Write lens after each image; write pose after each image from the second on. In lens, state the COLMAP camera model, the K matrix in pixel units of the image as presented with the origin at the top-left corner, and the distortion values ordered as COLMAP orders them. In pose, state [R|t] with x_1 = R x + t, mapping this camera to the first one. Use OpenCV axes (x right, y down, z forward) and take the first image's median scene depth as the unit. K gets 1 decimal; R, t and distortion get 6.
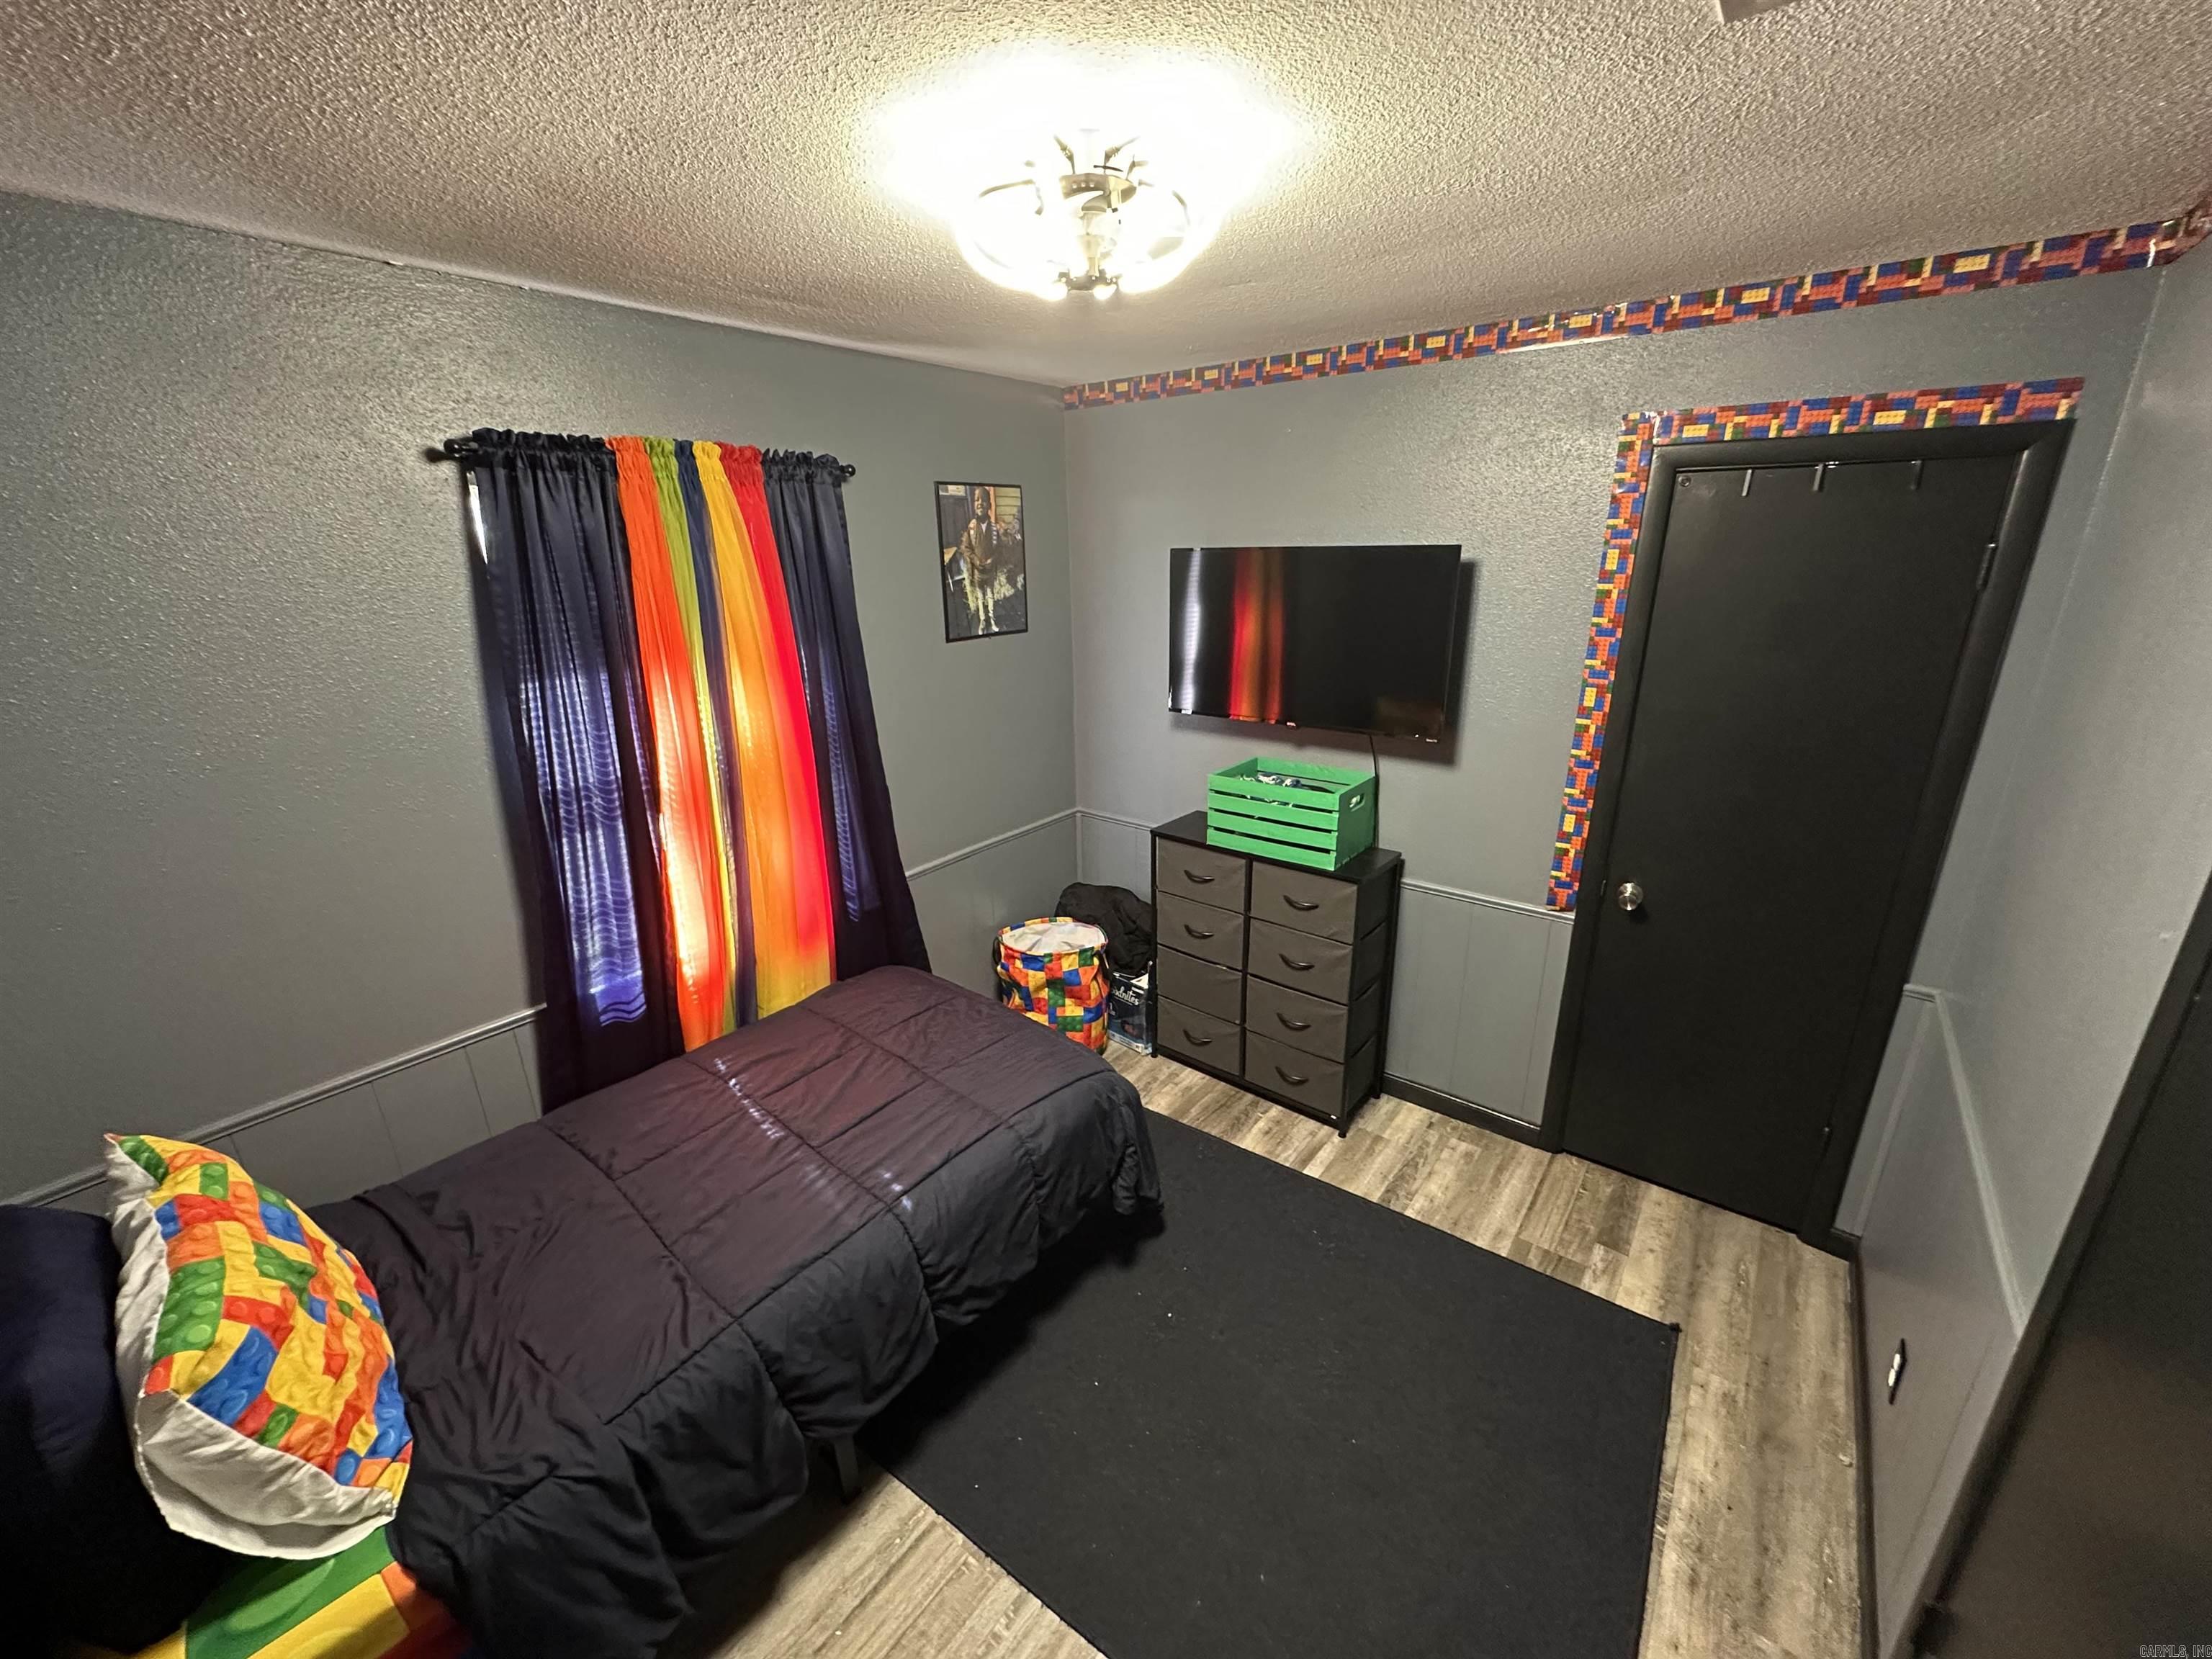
lens RADIAL K [[876.0, 0, 1109.4], [0, 876.0, 838.9], [0, 0, 1]] dist [-0.002277, 0.000557]
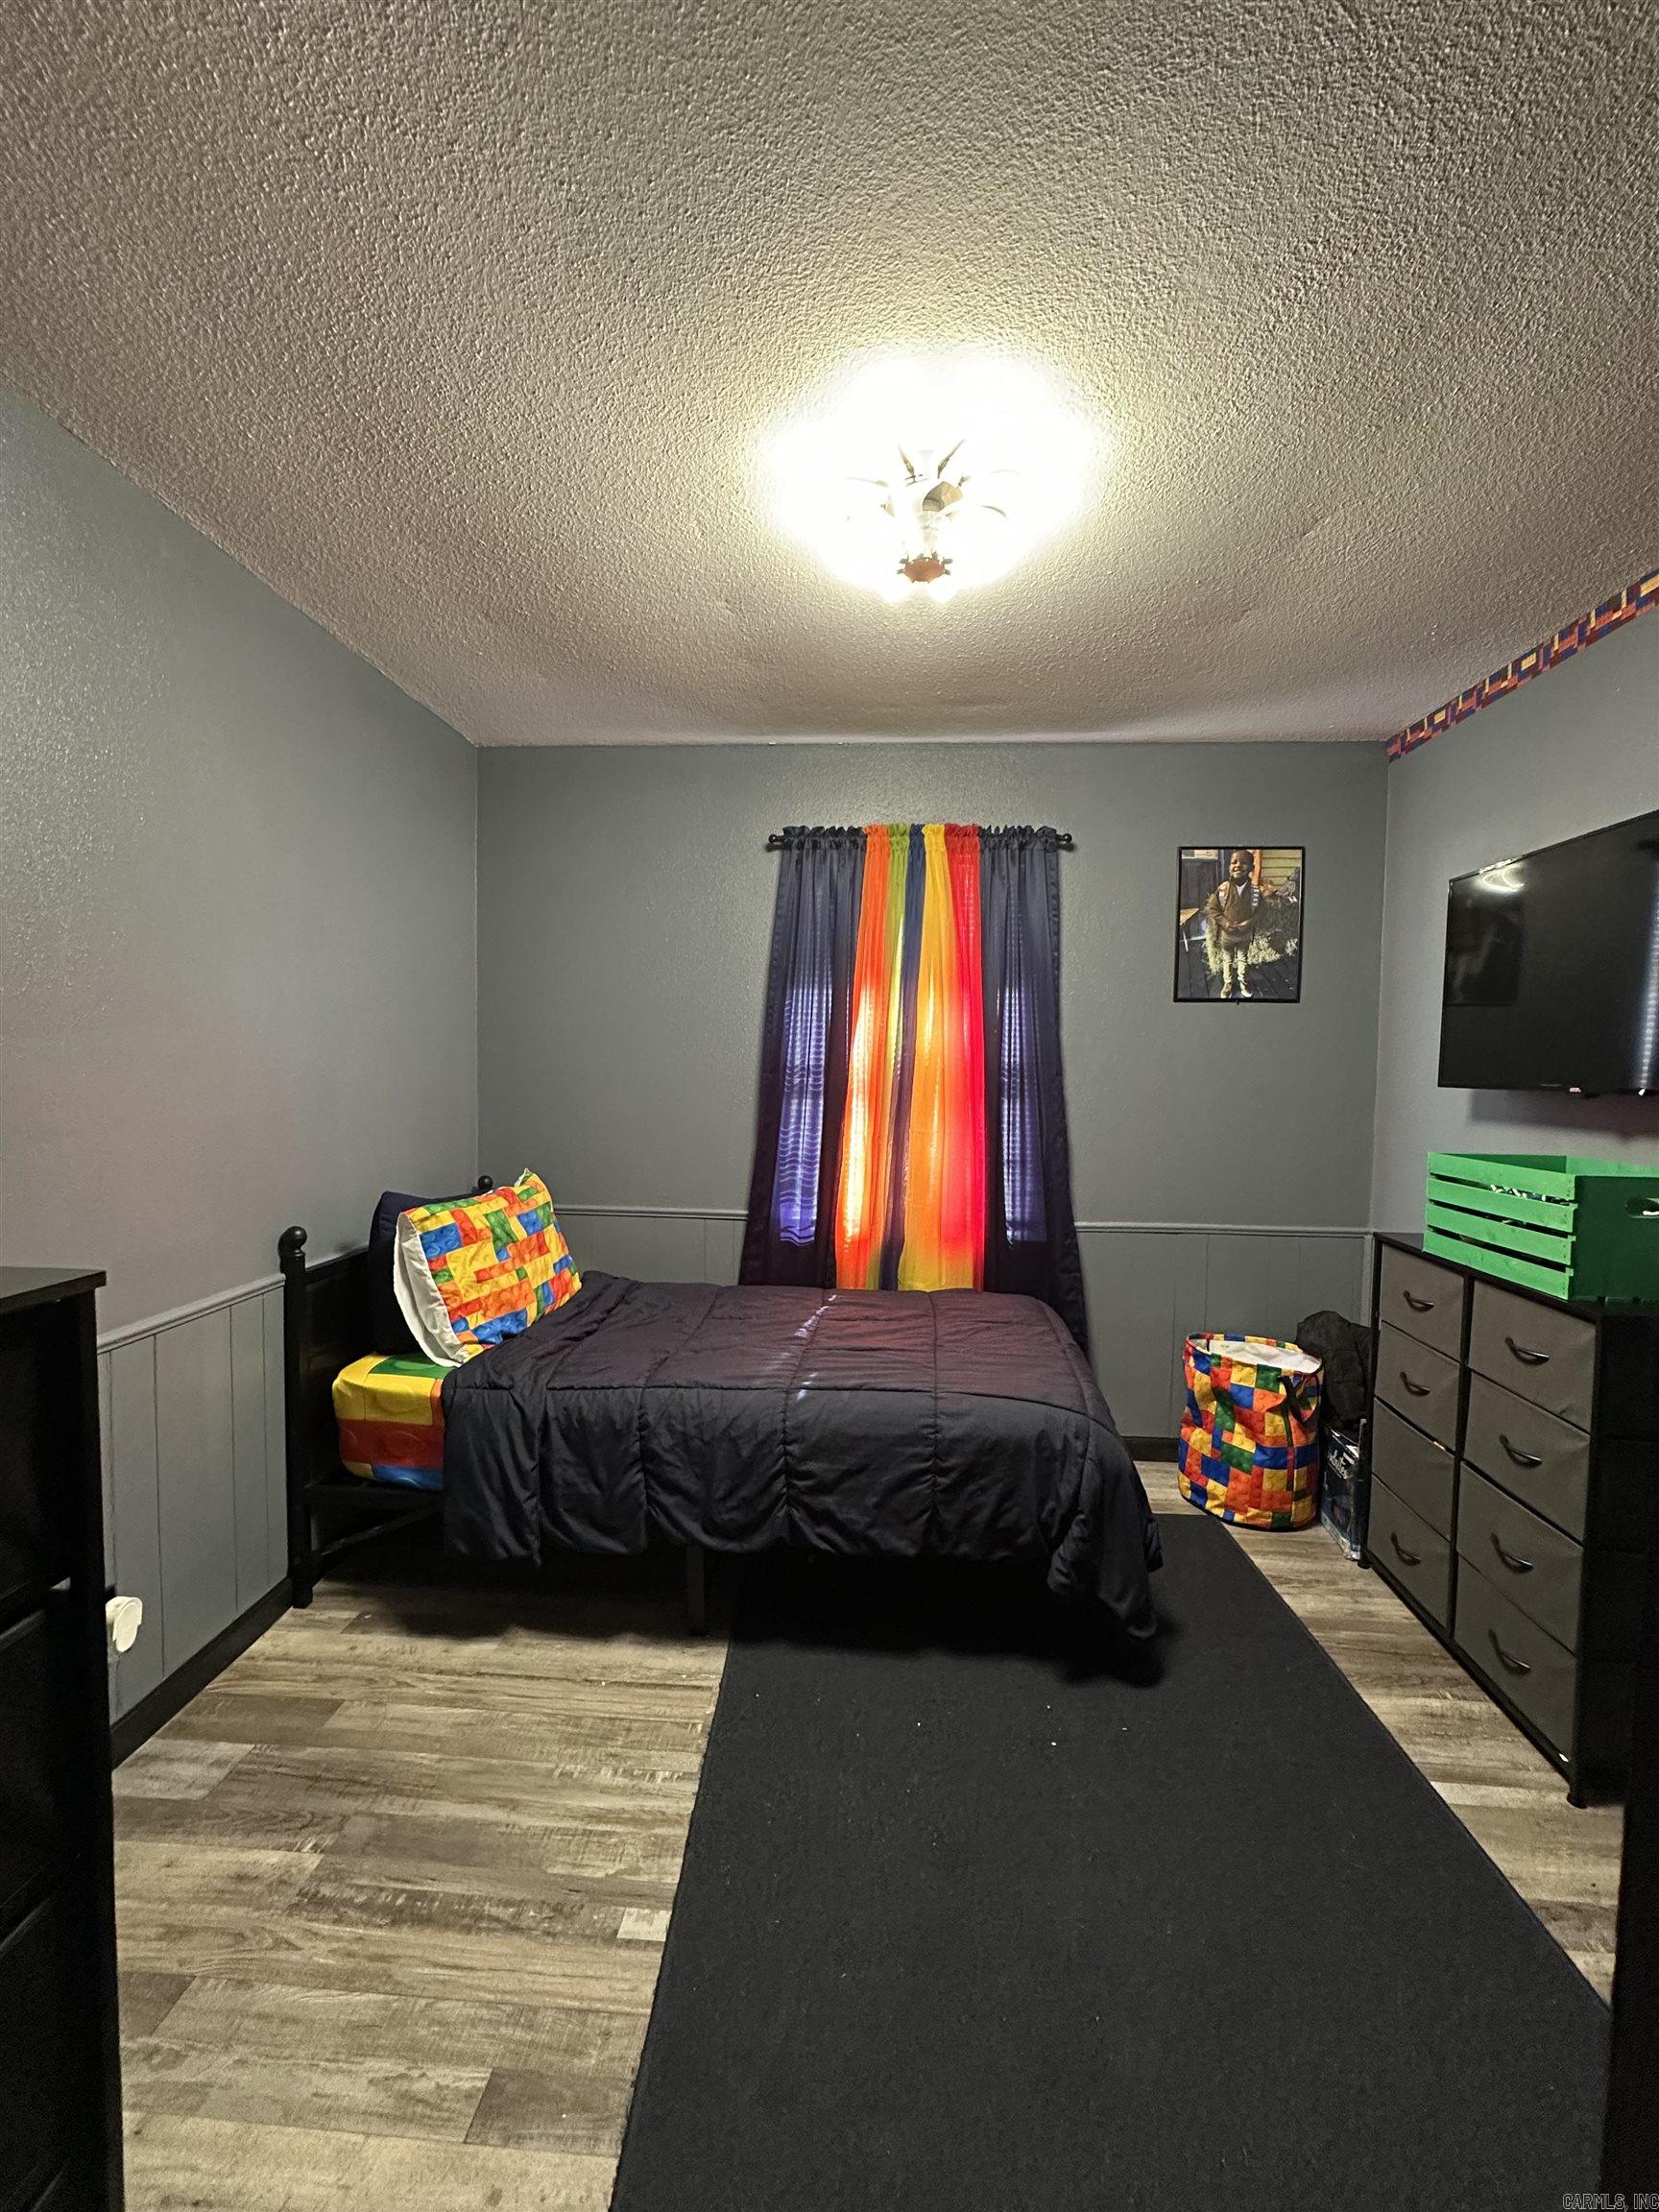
lens RADIAL K [[876.0, 0, 827.3], [0, 876.0, 1113.2], [0, 0, 1]] dist [-0.002277, 0.000557]
pose [[0.562890, 0.073827, -0.823228, 0.425545], [-0.286220, 0.951789, -0.110349, 0.118875], [0.775392, 0.297738, 0.556883, 0.188942]]
